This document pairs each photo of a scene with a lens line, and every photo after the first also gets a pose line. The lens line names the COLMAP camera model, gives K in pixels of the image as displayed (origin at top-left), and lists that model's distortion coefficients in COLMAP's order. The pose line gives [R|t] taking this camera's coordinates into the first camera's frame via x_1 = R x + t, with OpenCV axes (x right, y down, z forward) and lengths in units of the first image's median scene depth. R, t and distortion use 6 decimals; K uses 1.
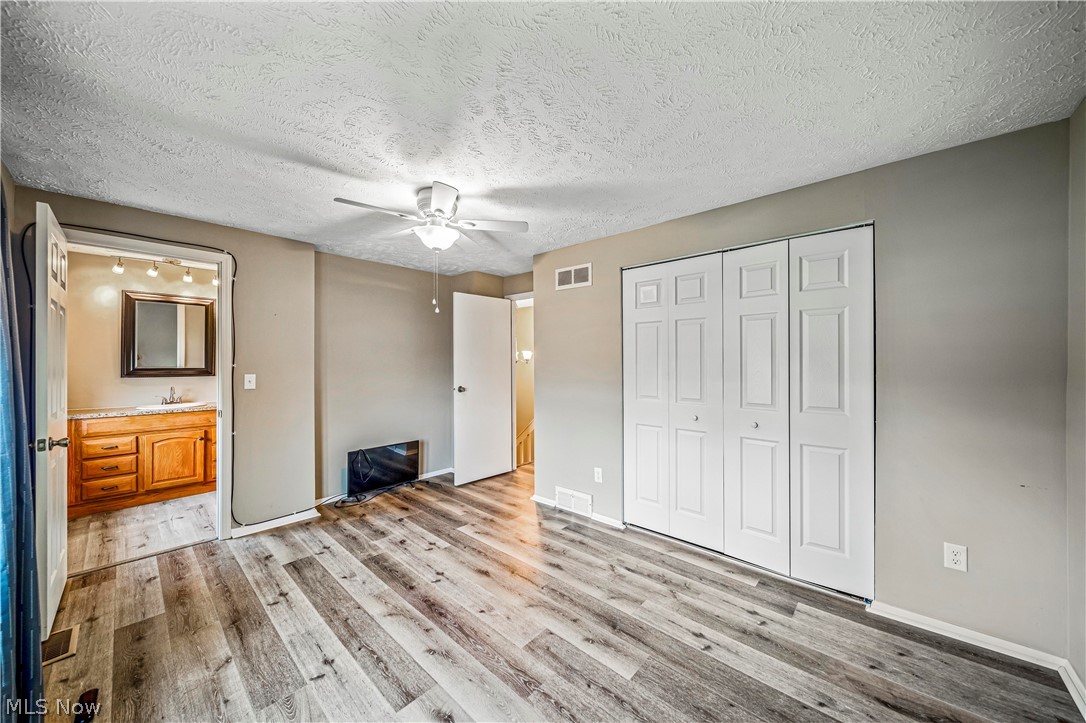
lens RADIAL K [[379.7, 0, 539.1], [0, 379.7, 357.8], [0, 0, 1]] dist [-0.000505, -0.000632]
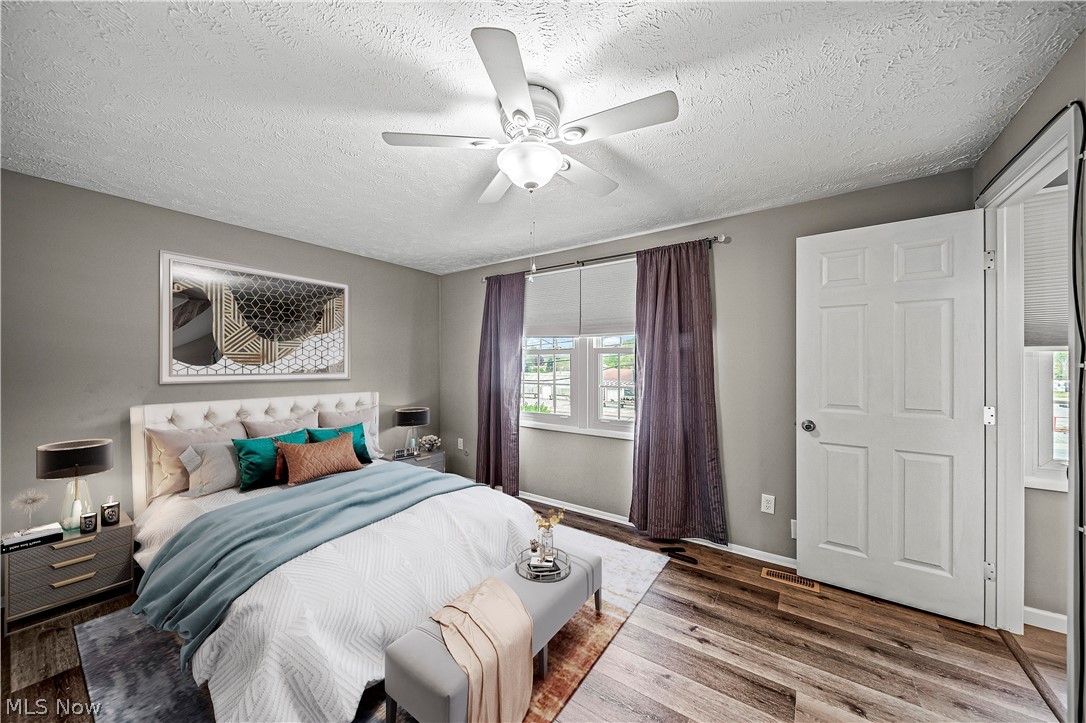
lens RADIAL K [[380.4, 0, 546.3], [0, 380.4, 358.3], [0, 0, 1]] dist [-0.000138, -0.000181]
pose [[-0.990898, -0.002842, -0.134583, -0.200926], [0.000593, 0.999675, -0.025476, 0.028333], [0.134612, -0.025324, -0.990575, 1.600244]]
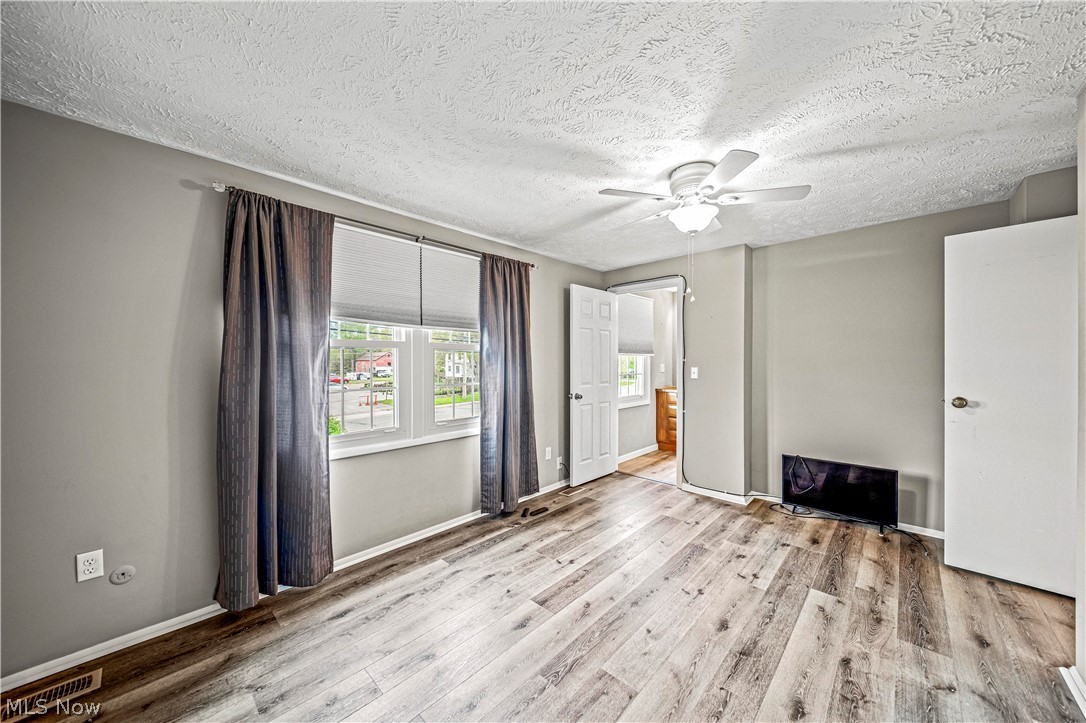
lens RADIAL K [[380.4, 0, 546.3], [0, 380.4, 358.3], [0, 0, 1]] dist [-0.000138, -0.000181]
pose [[-0.009197, -0.003281, -0.999952, 0.630623], [0.013337, 0.999905, -0.003404, 0.015583], [0.999869, -0.013367, -0.009152, 0.640697]]
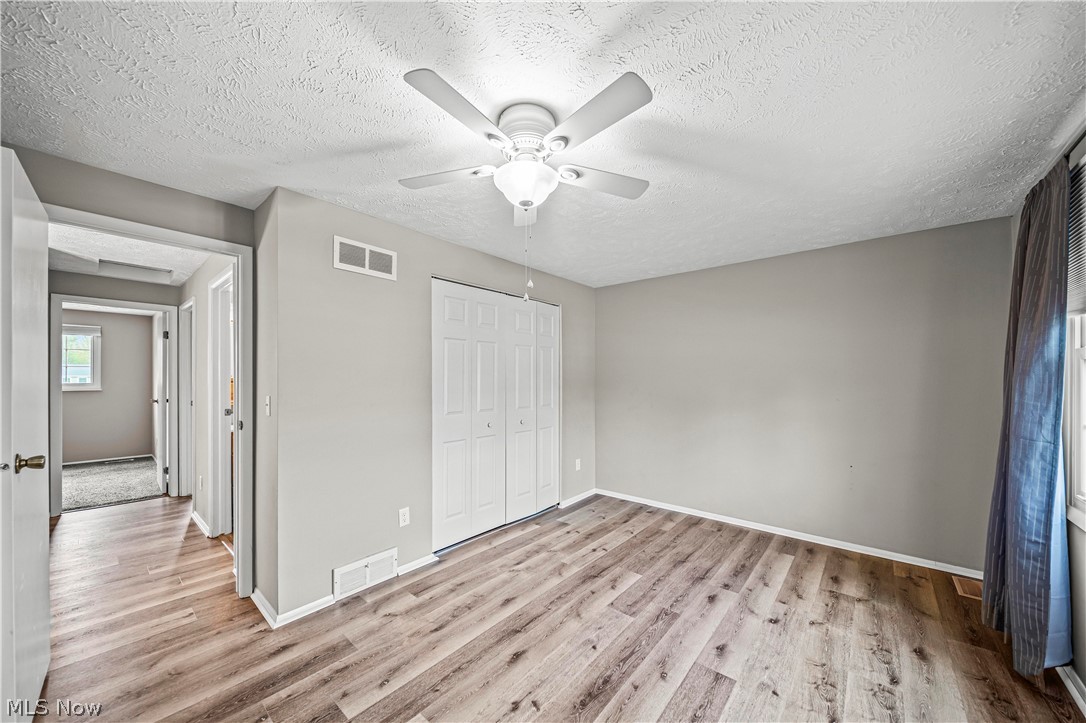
lens RADIAL K [[390.8, 0, 543.1], [0, 390.8, 376.3], [0, 0, 1]] dist [-0.001142, -0.000149]
pose [[-0.032835, 0.006674, 0.999438, -0.911289], [-0.006764, 0.999953, -0.006900, 0.014316], [-0.999438, -0.006987, -0.032788, 0.961814]]
